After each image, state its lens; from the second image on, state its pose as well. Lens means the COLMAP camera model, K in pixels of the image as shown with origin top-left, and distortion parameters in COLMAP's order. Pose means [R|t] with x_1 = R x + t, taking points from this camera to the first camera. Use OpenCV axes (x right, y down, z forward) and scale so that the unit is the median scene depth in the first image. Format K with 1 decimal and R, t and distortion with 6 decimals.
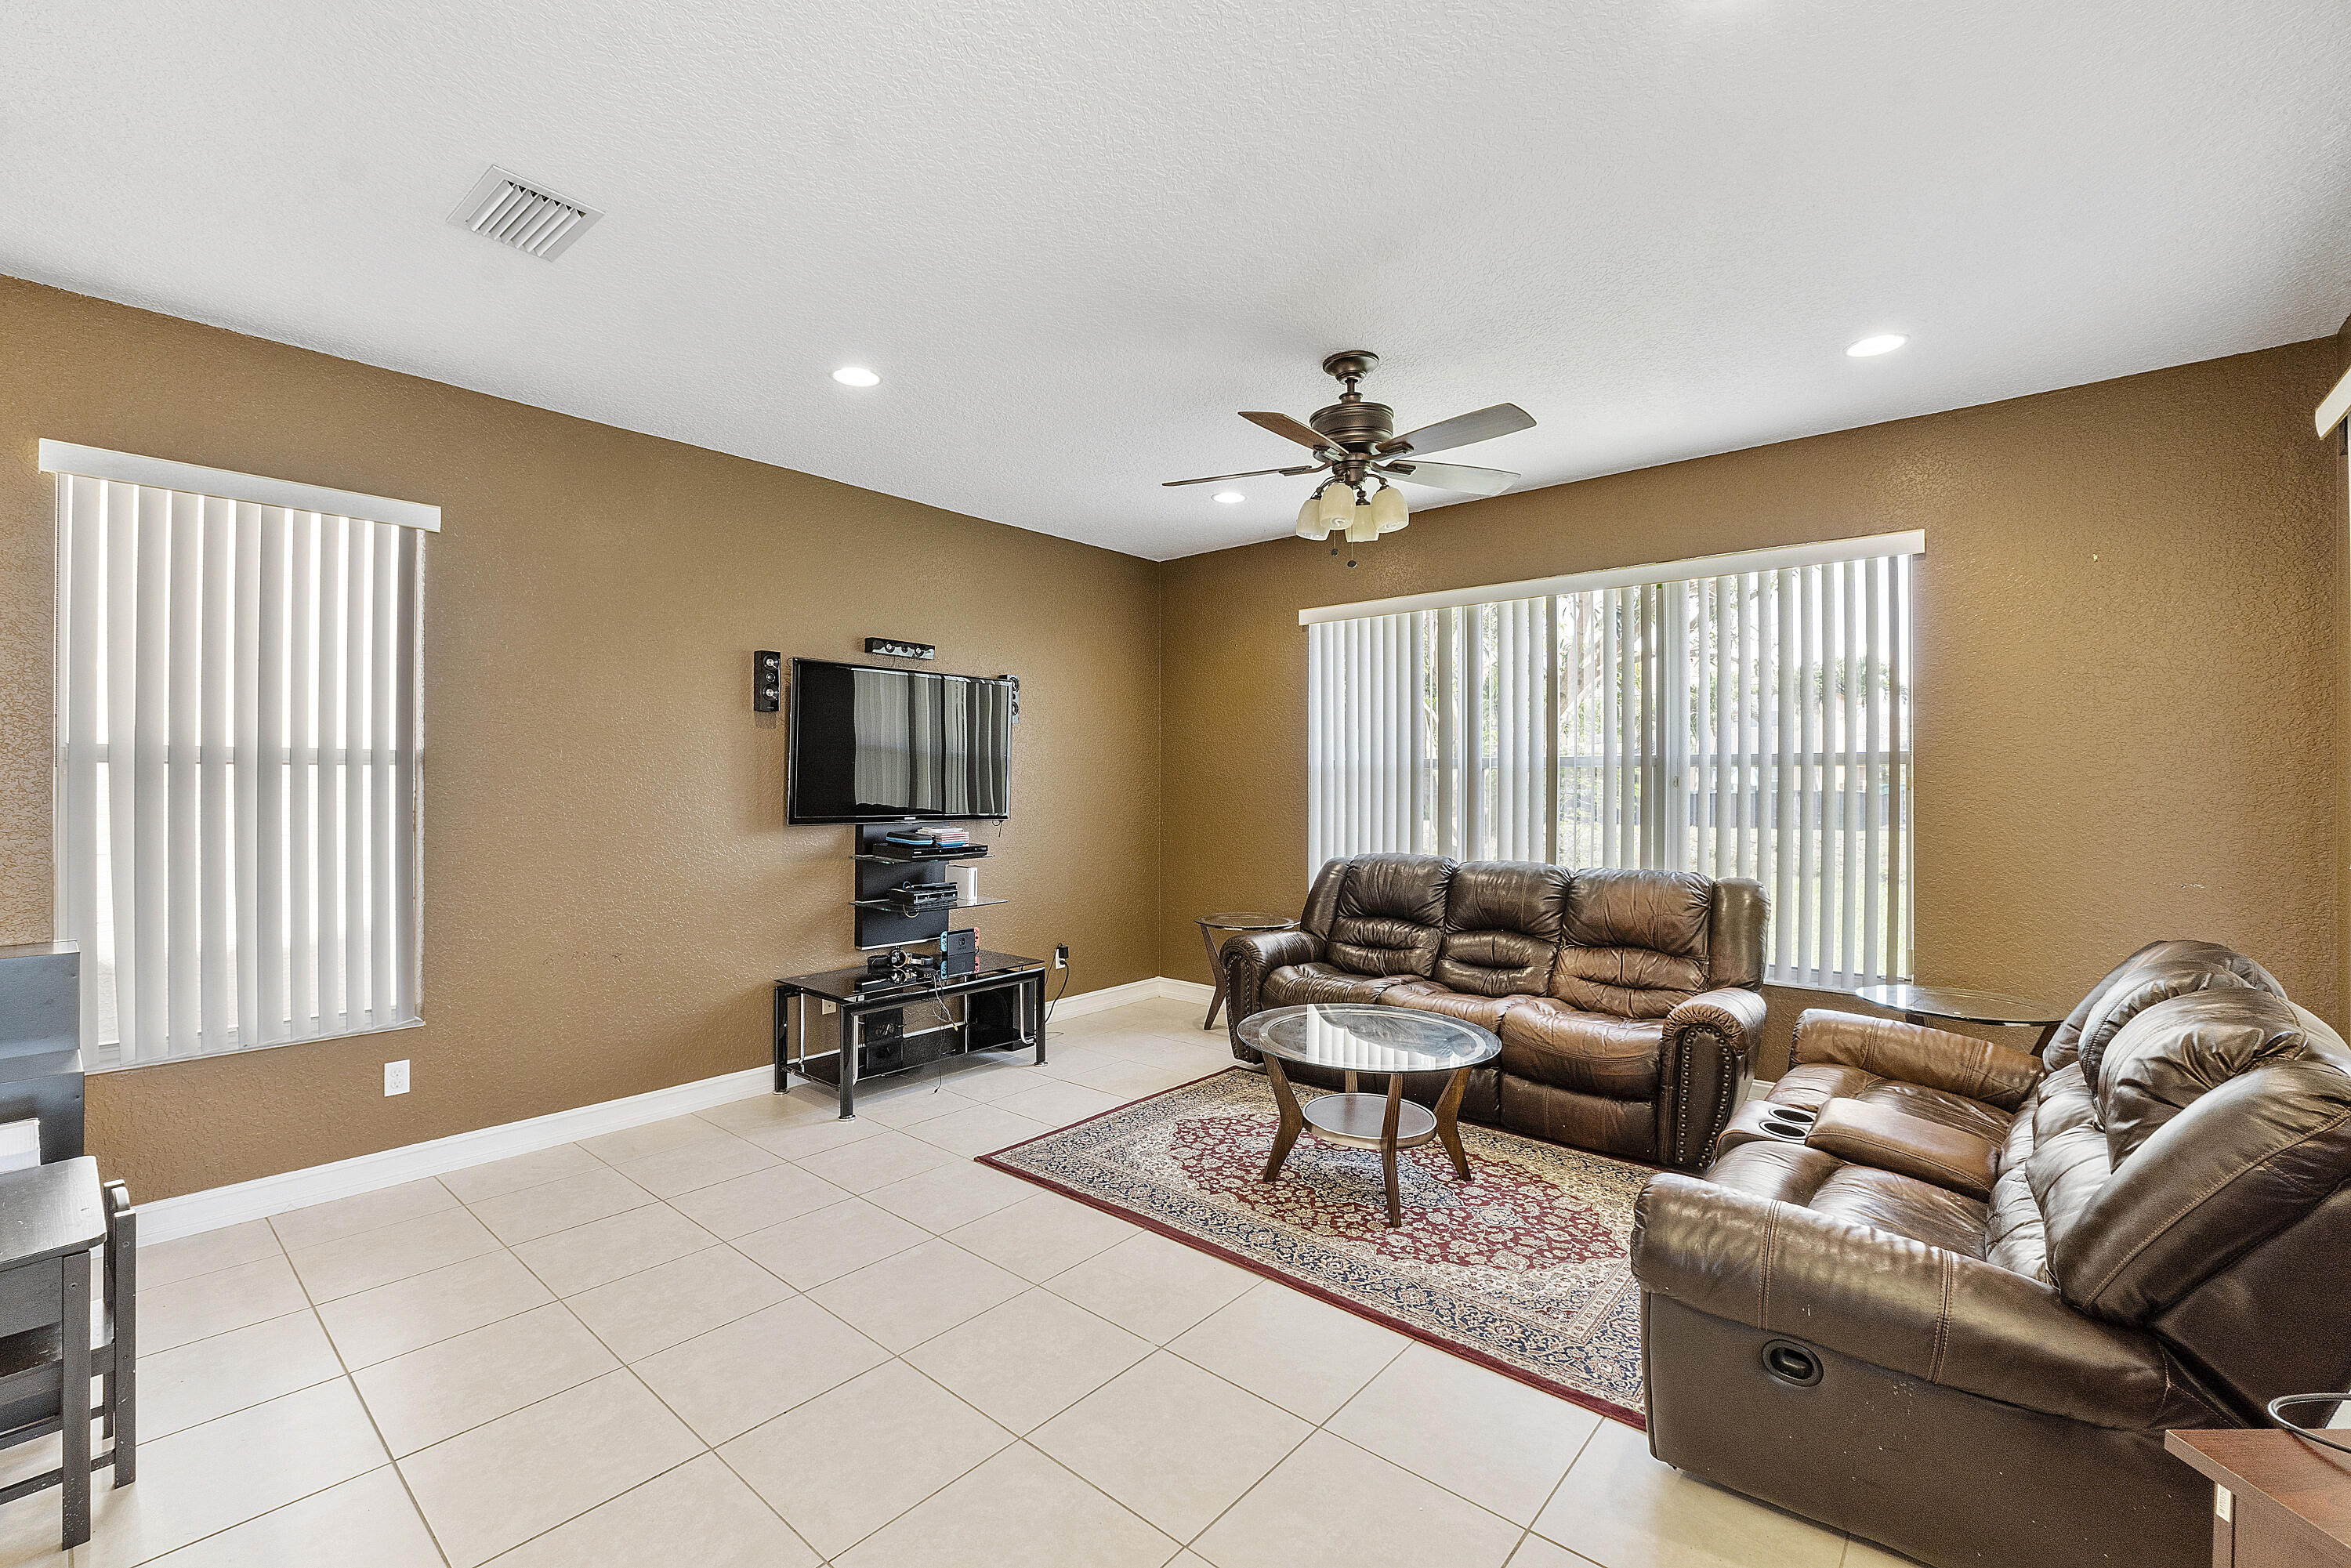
lens RADIAL K [[987.1, 0, 1152.6], [0, 987.1, 782.8], [0, 0, 1]] dist [-0.010308, -0.000007]
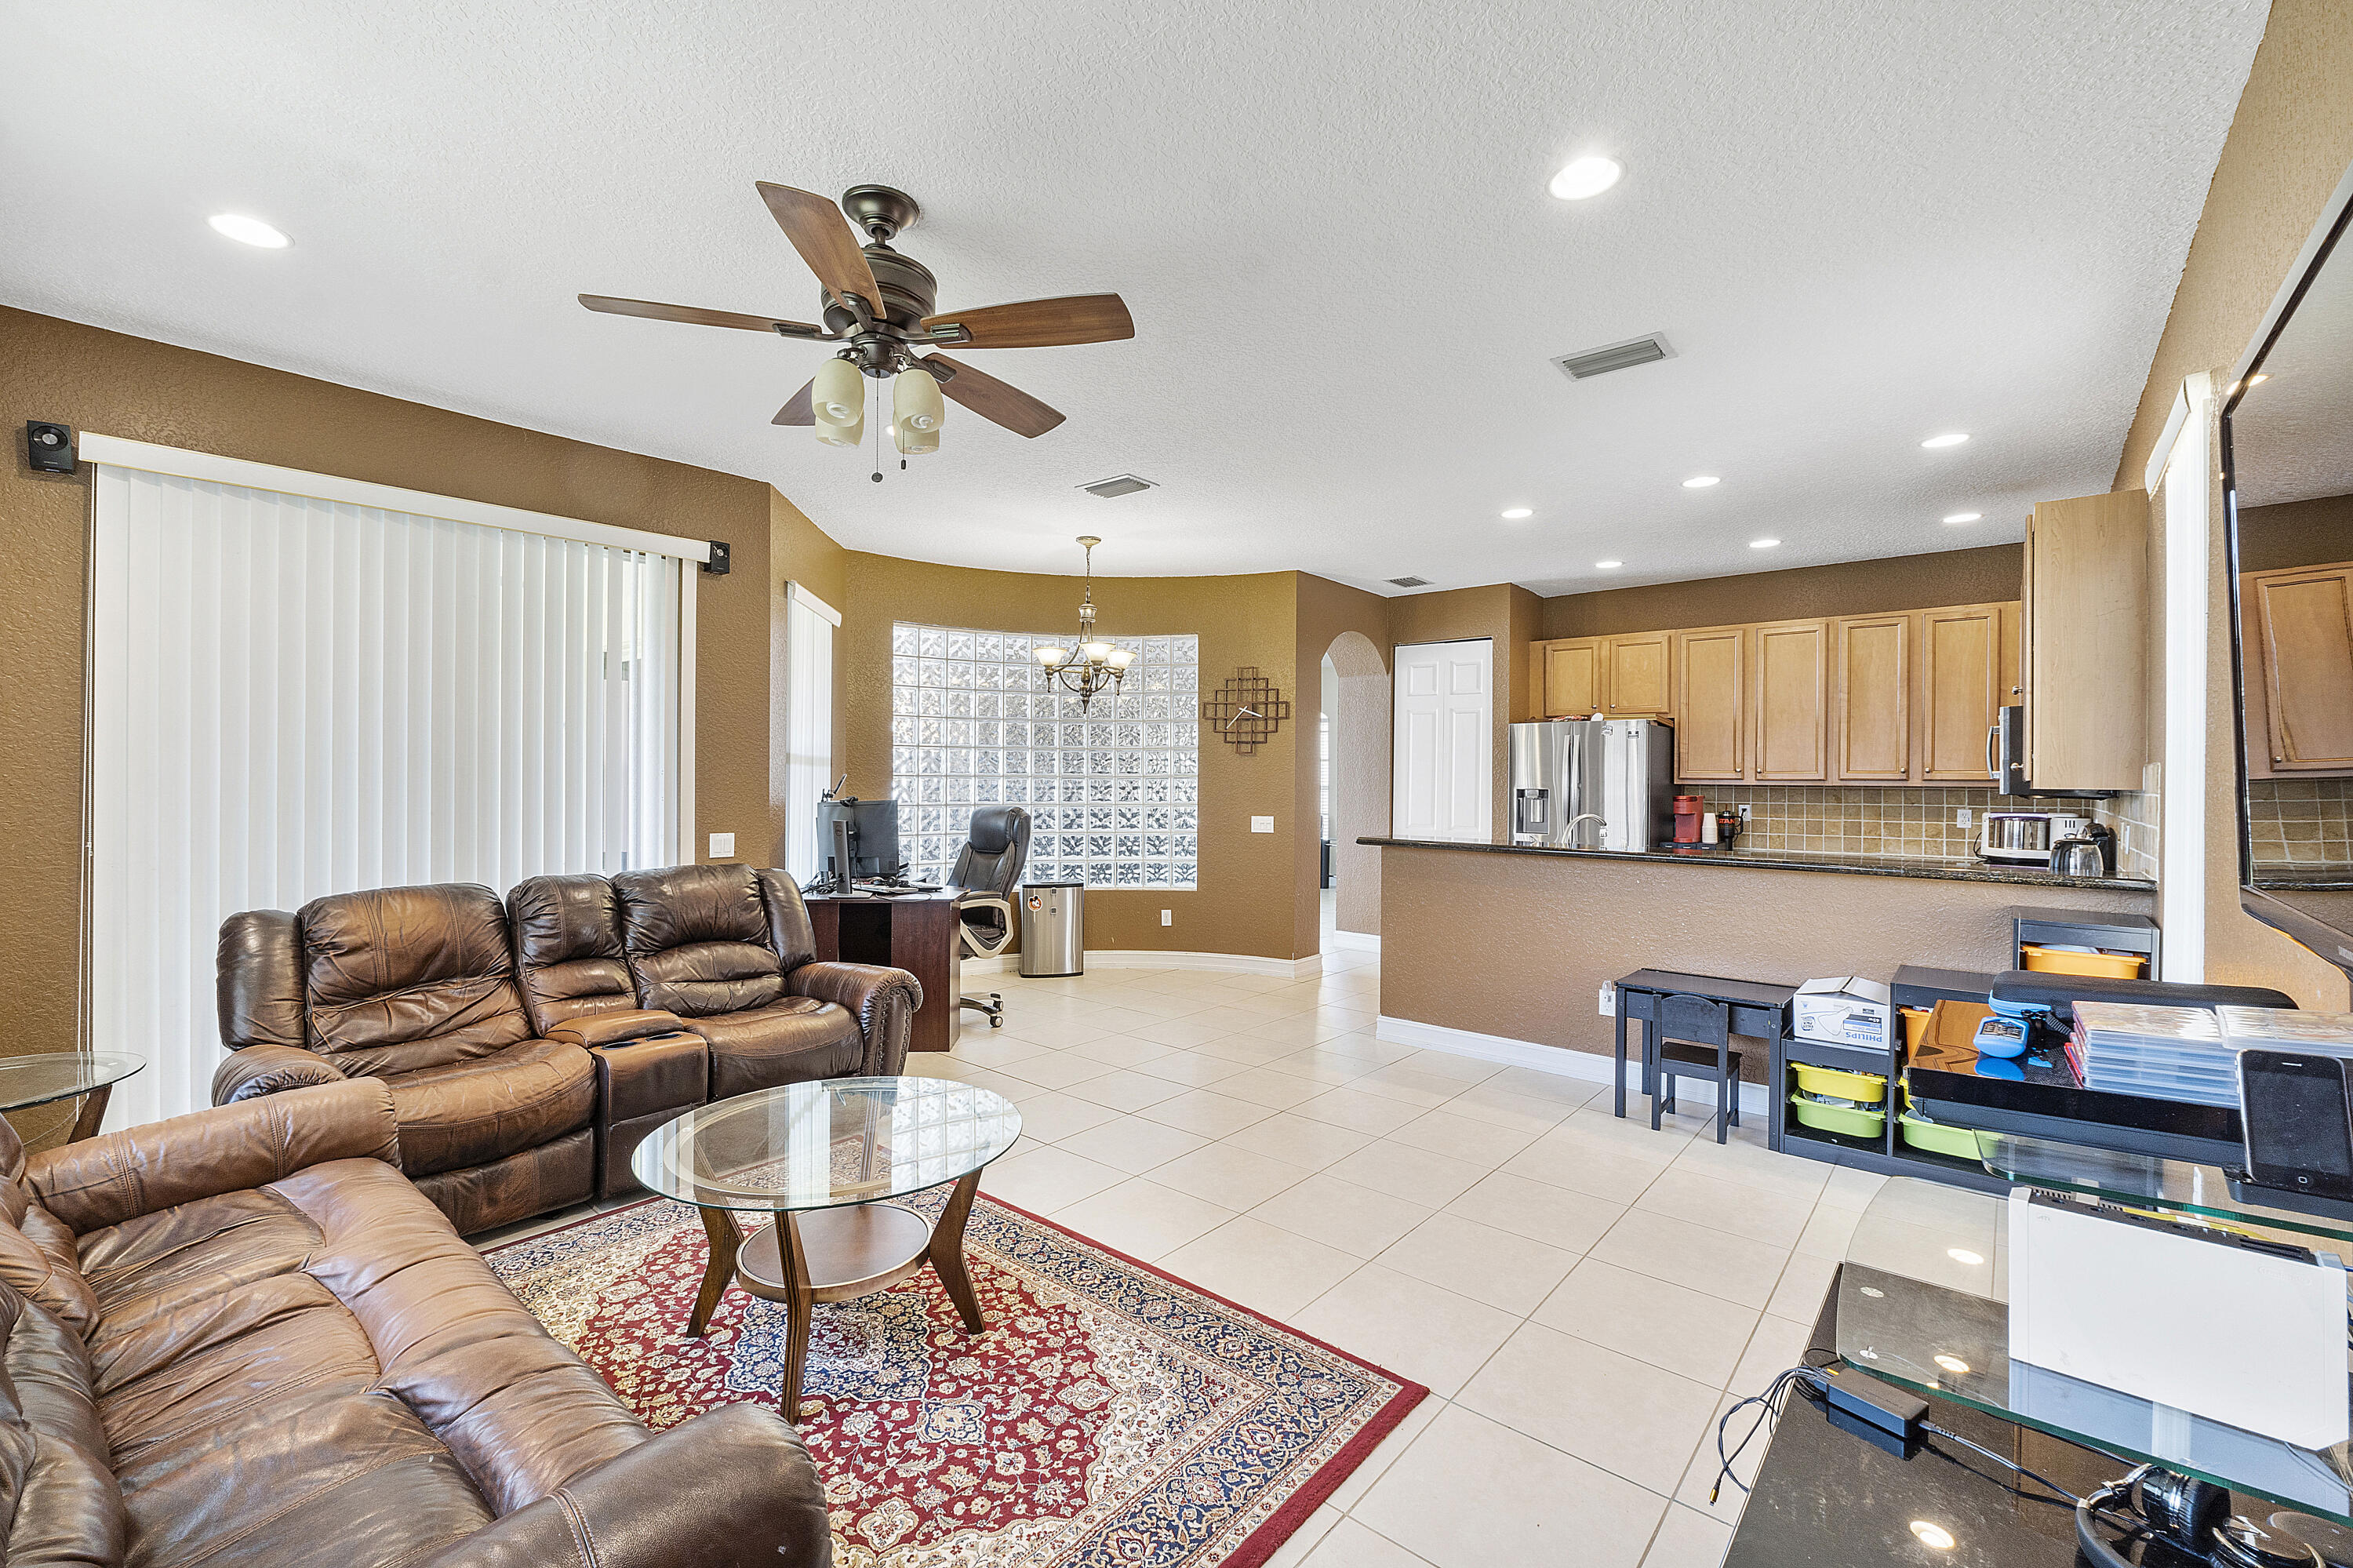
lens RADIAL K [[988.0, 0, 1153.6], [0, 988.0, 782.8], [0, 0, 1]] dist [-0.010308, -0.000007]
pose [[-0.999958, -0.008355, -0.003709, -0.003528], [-0.008379, 0.999943, 0.006592, 0.000095], [0.003654, 0.006623, -0.999971, 1.465532]]
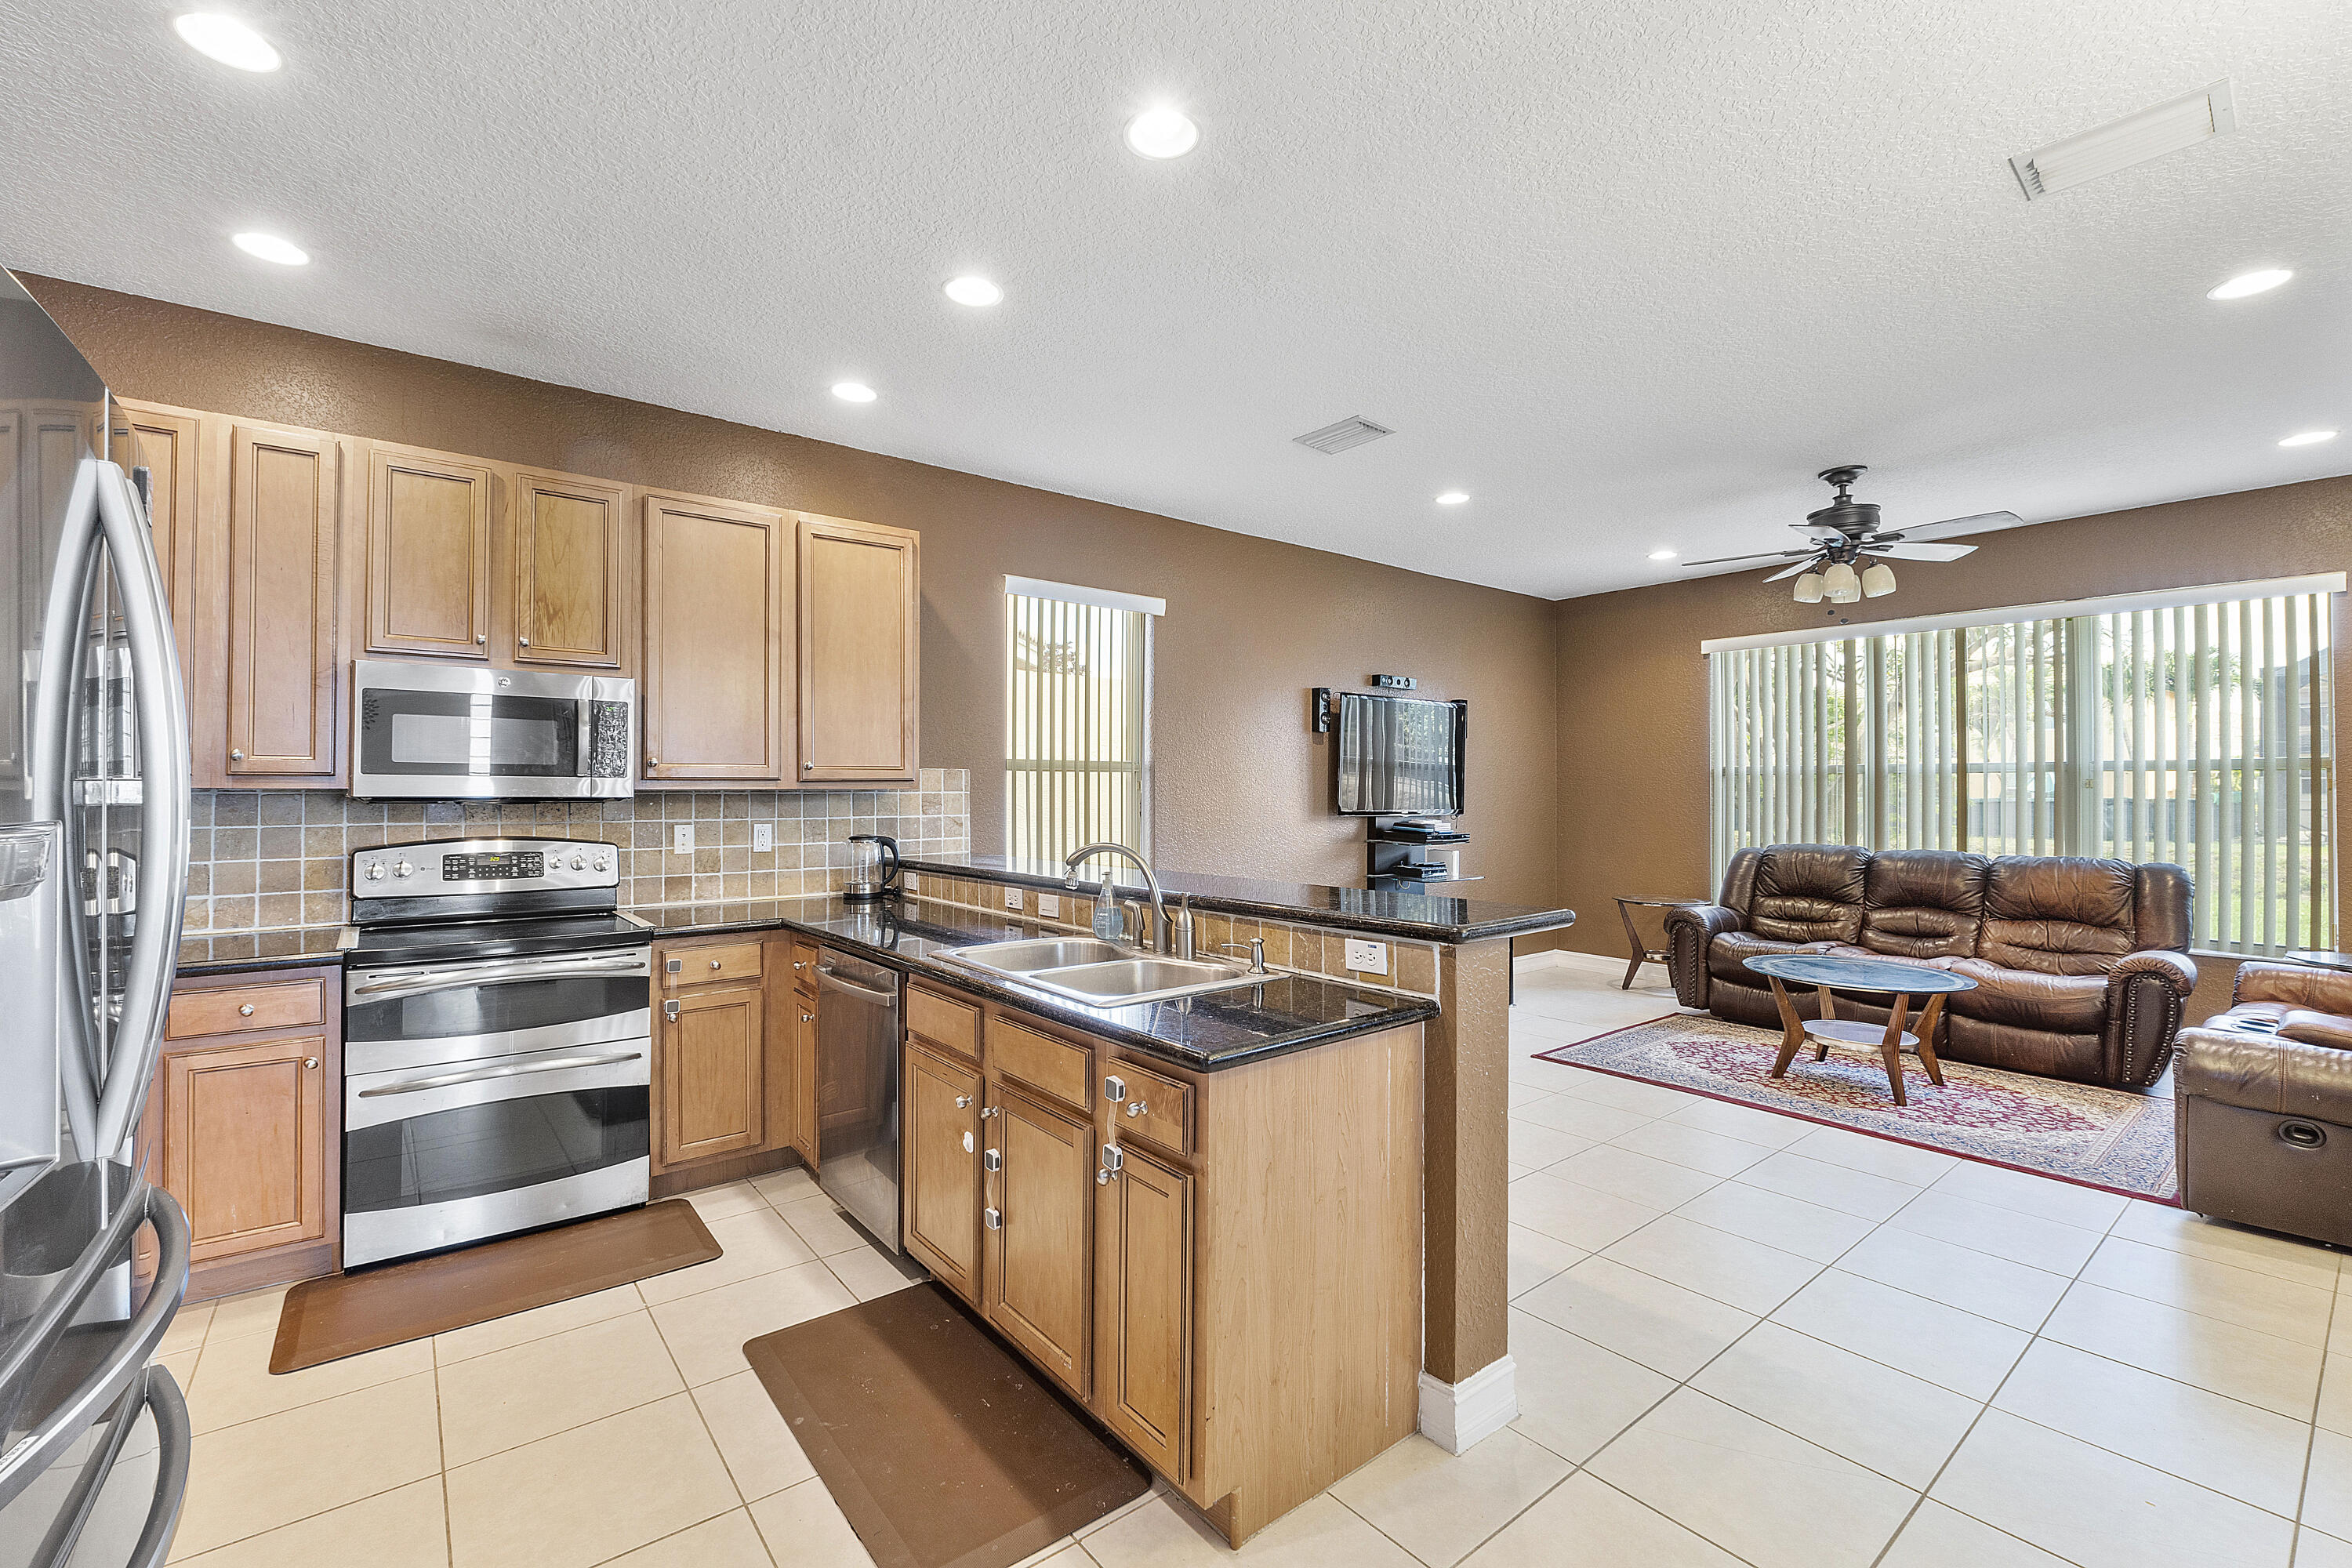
lens RADIAL K [[990.9, 0, 1150.3], [0, 990.9, 777.8], [0, 0, 1]] dist [-0.008797, 0.000452]
pose [[0.982399, -0.000706, -0.186793, -0.405200], [-0.001534, 0.999929, -0.011844, 0.008377], [0.186788, 0.011922, 0.982328, -0.424260]]
